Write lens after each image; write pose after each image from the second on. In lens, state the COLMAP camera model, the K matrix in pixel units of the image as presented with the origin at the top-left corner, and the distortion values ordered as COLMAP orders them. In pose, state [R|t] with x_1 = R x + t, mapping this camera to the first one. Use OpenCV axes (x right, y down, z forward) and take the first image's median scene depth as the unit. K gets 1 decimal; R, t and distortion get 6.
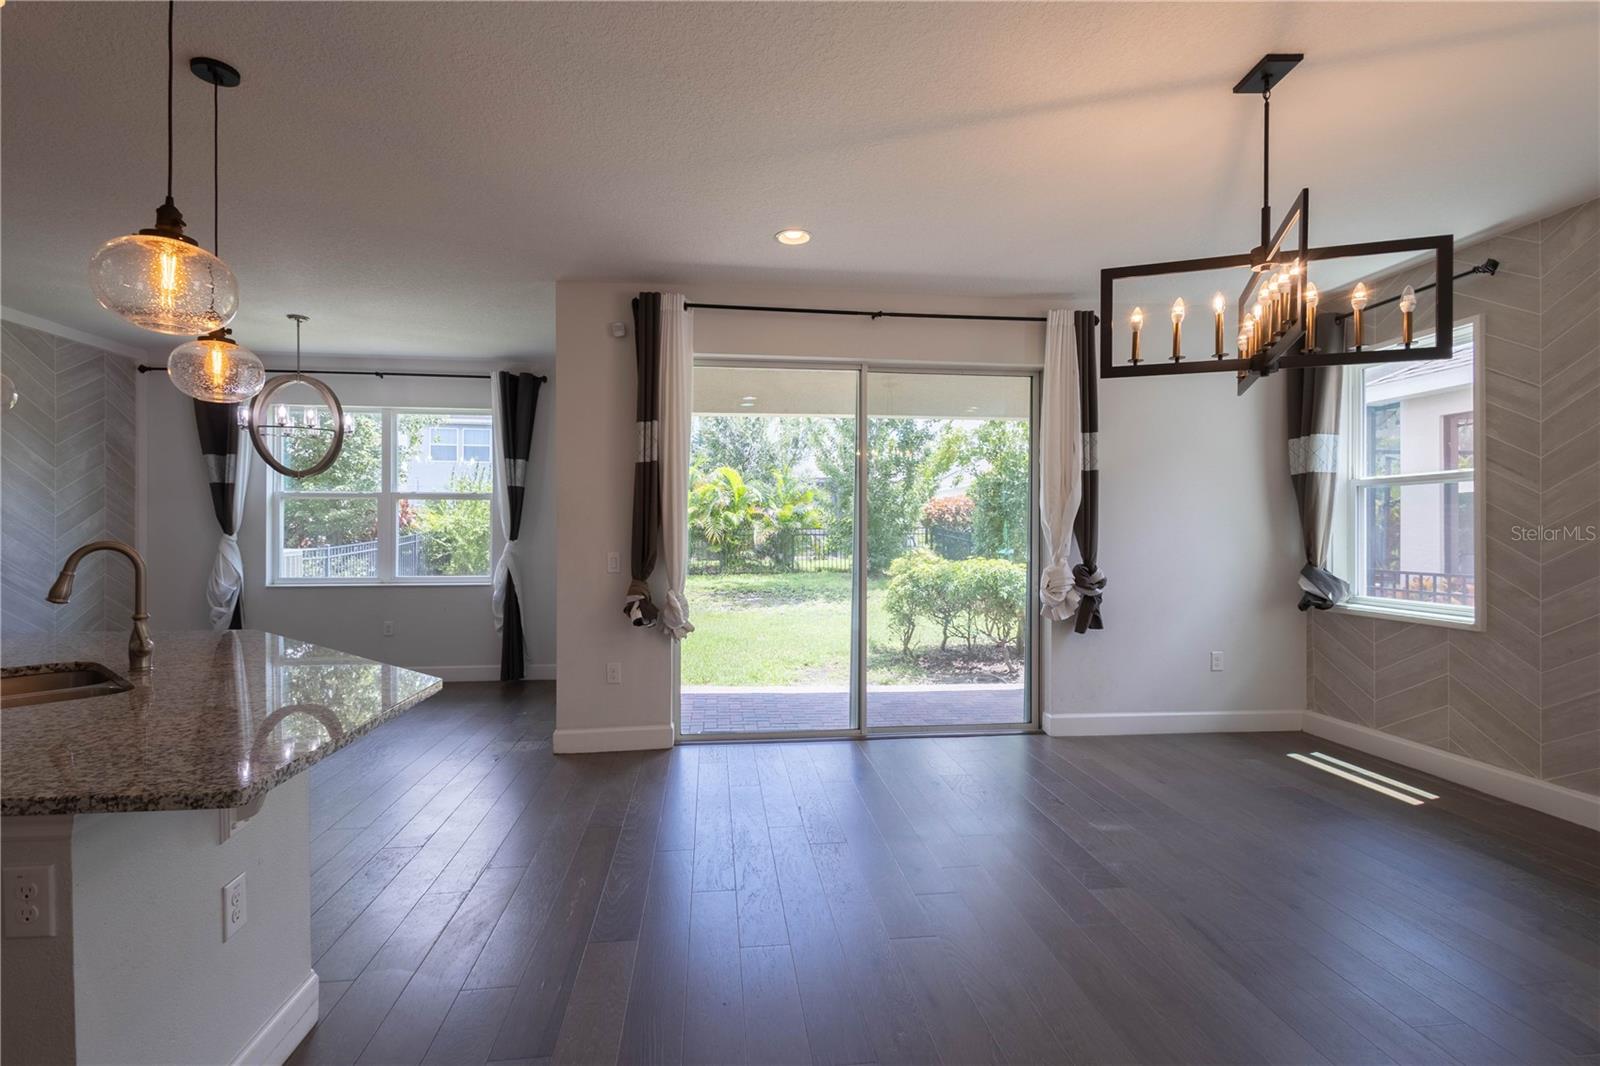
lens RADIAL K [[734.0, 0, 799.6], [0, 734.0, 531.3], [0, 0, 1]] dist [0.007867, -0.003338]
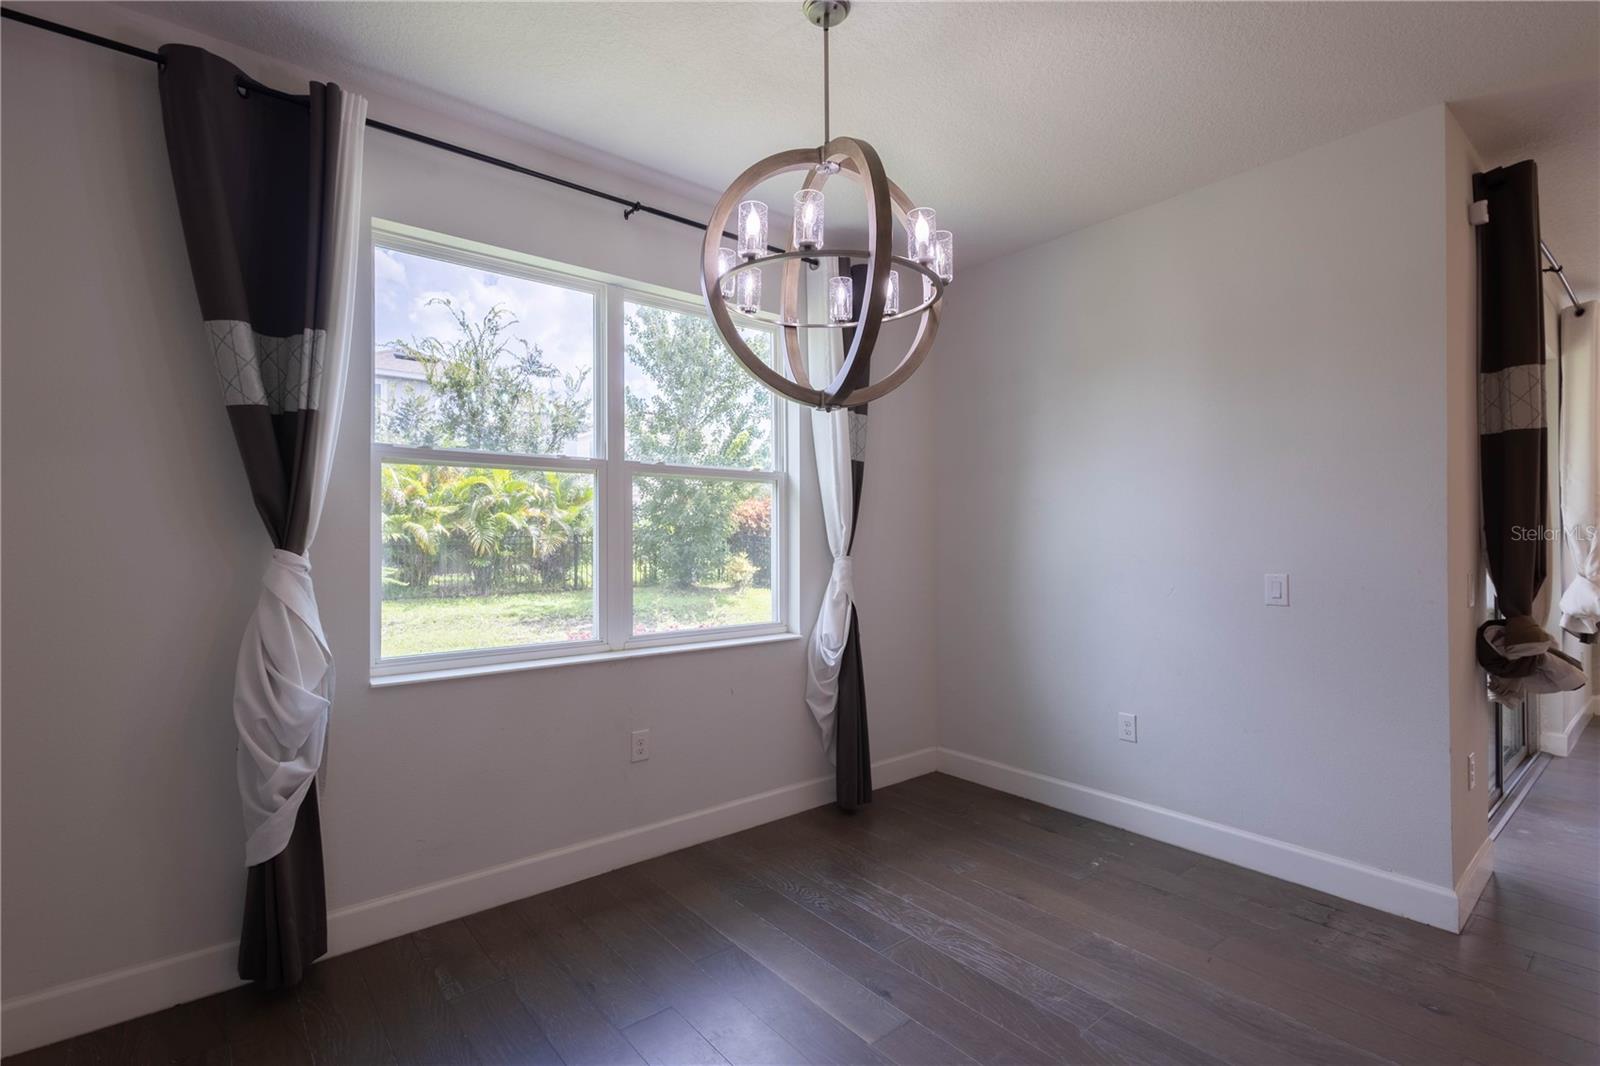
lens RADIAL K [[734.0, 0, 805.4], [0, 734.0, 531.7], [0, 0, 1]] dist [0.007867, -0.003338]
pose [[0.839918, 0.002524, 0.542708, -0.732868], [0.002078, 0.999967, -0.007867, -0.002207], [-0.542710, 0.007735, 0.839885, 0.543638]]
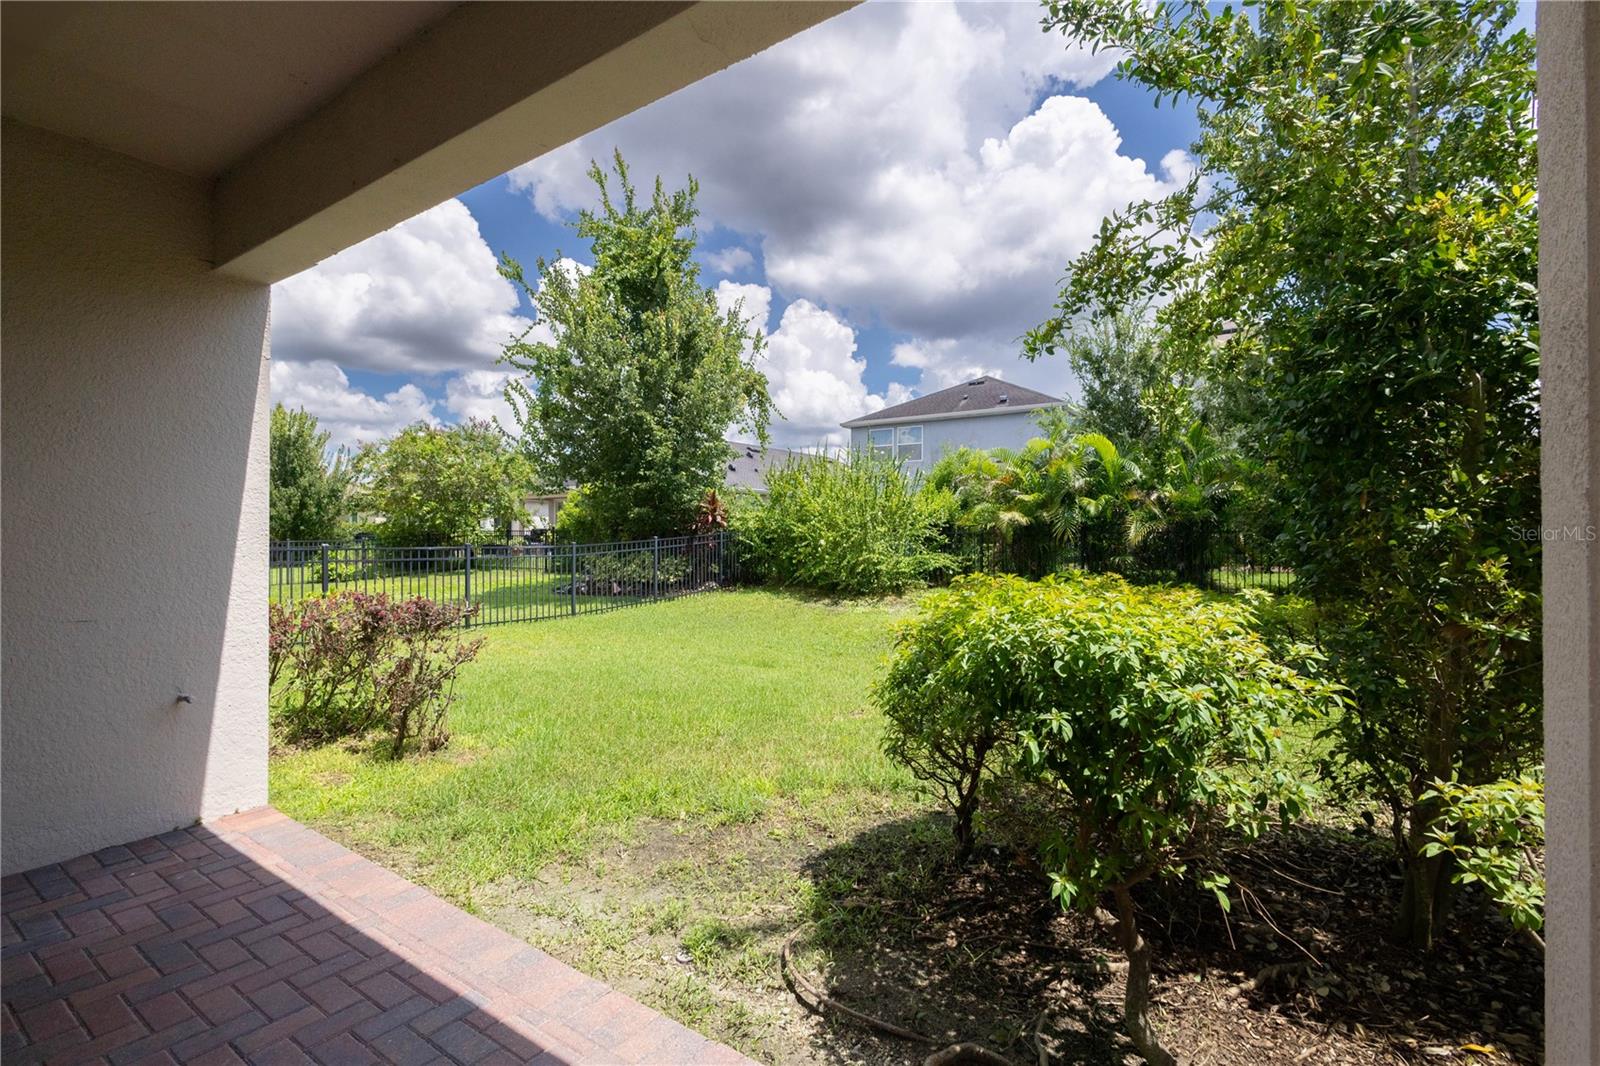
lens RADIAL K [[734.0, 0, 807.5], [0, 734.0, 524.3], [0, 0, 1]] dist [0.007867, -0.003338]
pose [[0.749249, -0.012673, -0.662168, 0.477044], [0.003373, 0.999877, -0.015319, 0.021949], [0.662280, 0.009244, 0.749199, 0.941632]]
